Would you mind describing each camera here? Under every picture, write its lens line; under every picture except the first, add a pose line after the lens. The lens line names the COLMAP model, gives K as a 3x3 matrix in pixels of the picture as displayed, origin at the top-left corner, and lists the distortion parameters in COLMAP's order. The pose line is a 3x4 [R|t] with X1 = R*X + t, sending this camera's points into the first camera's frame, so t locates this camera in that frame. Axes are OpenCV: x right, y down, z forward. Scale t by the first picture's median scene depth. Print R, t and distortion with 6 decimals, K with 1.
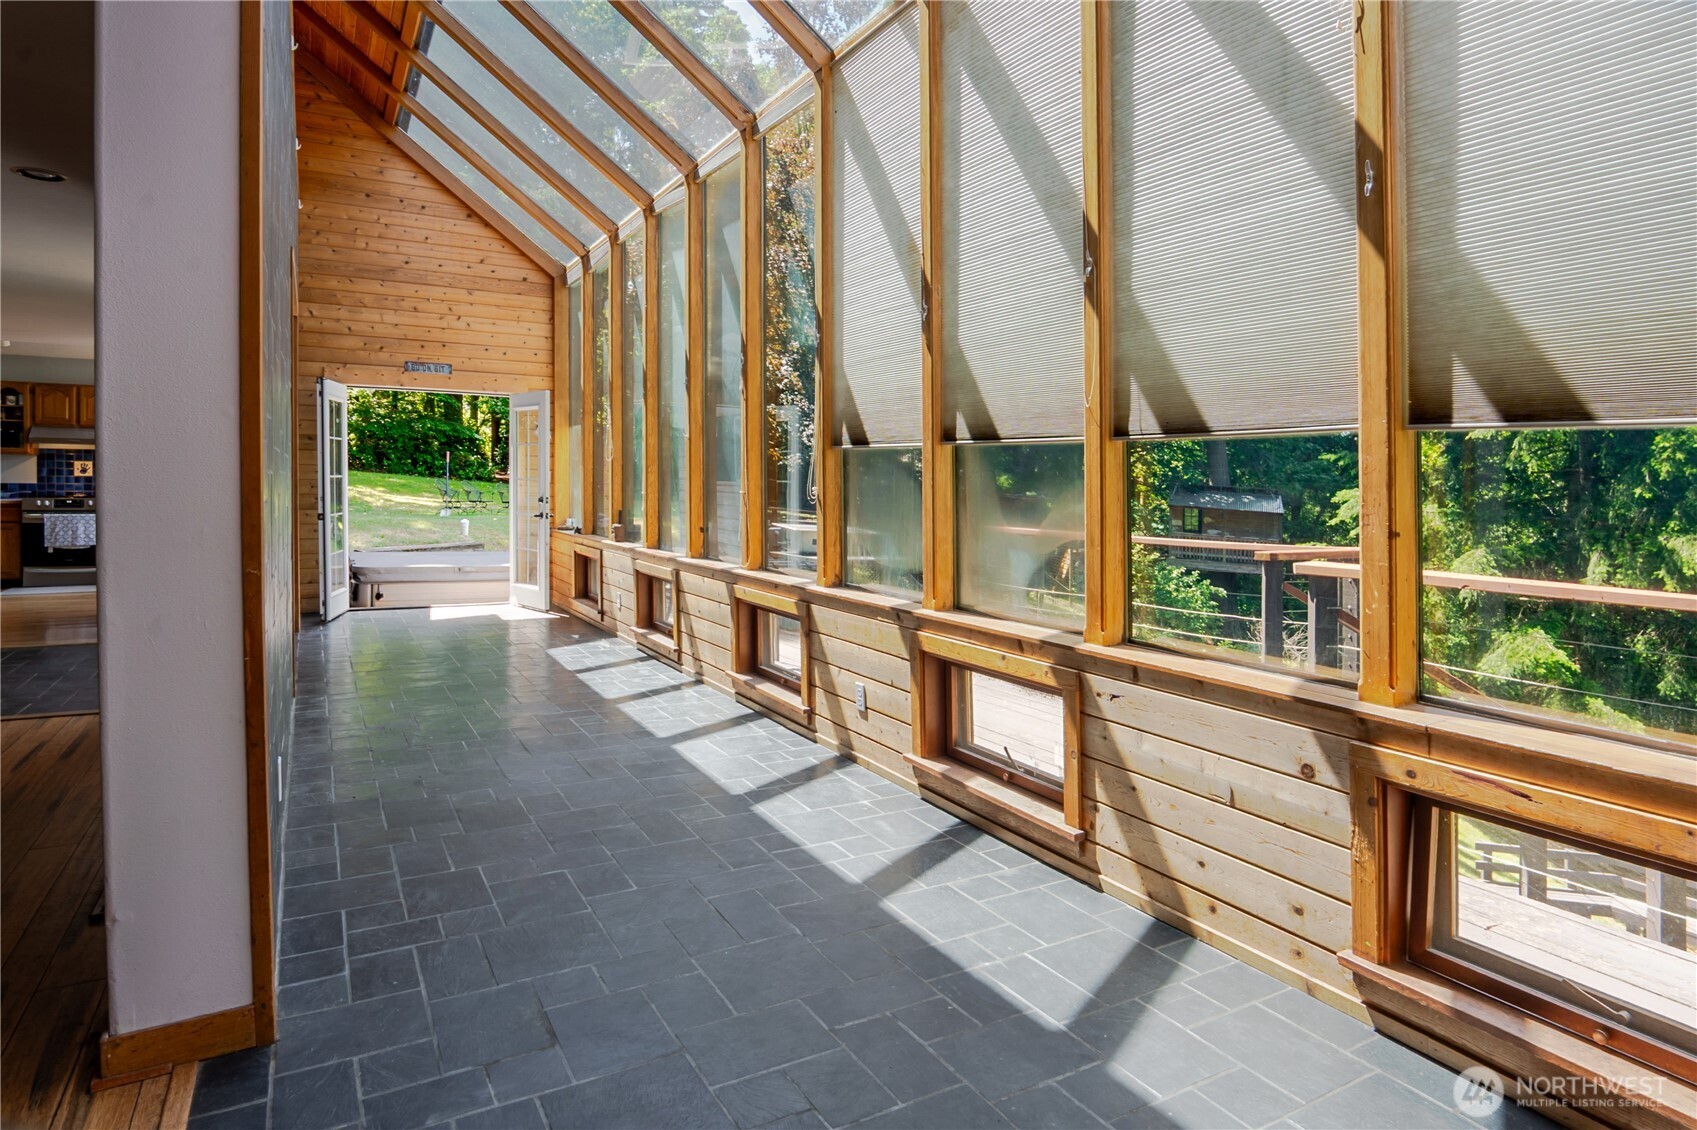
lens RADIAL K [[980.2, 0, 847.9], [0, 980.2, 502.7], [0, 0, 1]] dist [-0.027899, 0.002082]
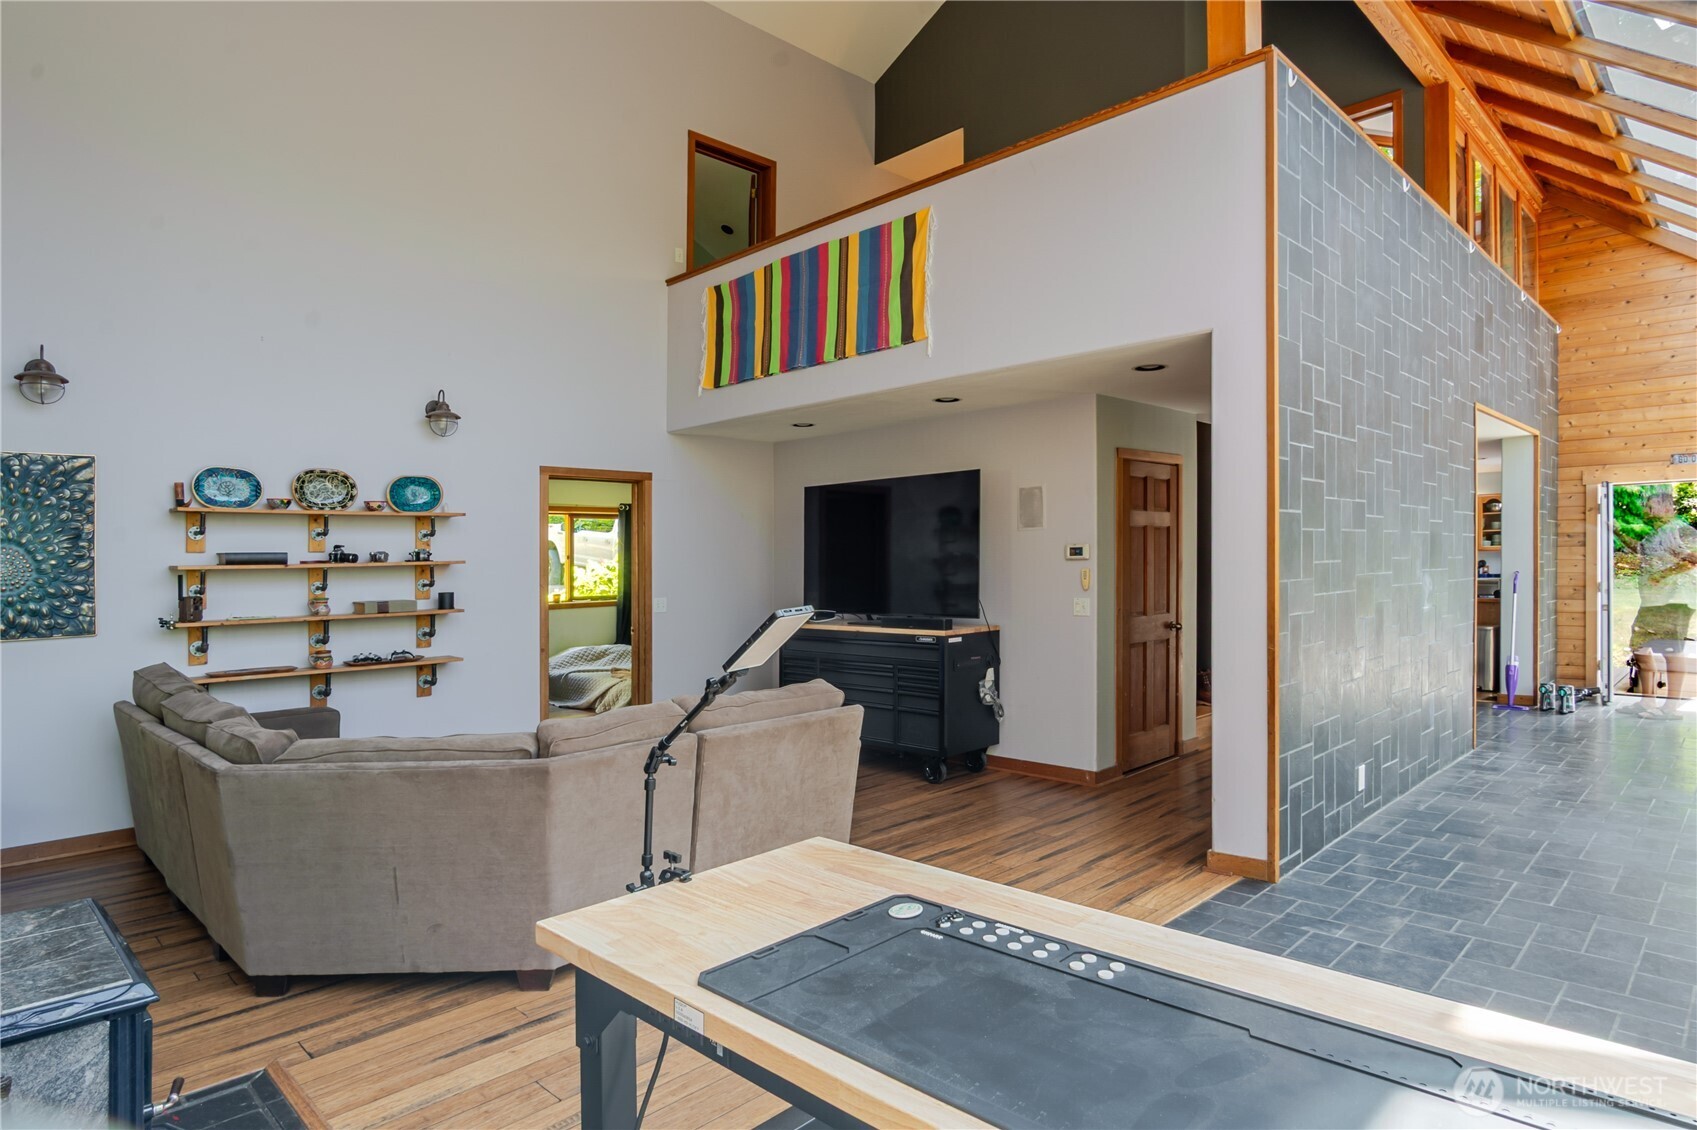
lens RADIAL K [[957.9, 0, 848.6], [0, 957.9, 566.7], [0, 0, 1]] dist [-0.029314, 0.000480]
pose [[0.273882, -0.009310, -0.961718, 0.259055], [0.004524, 0.999955, -0.008392, -0.023735], [0.961753, -0.002053, 0.273912, -0.100303]]
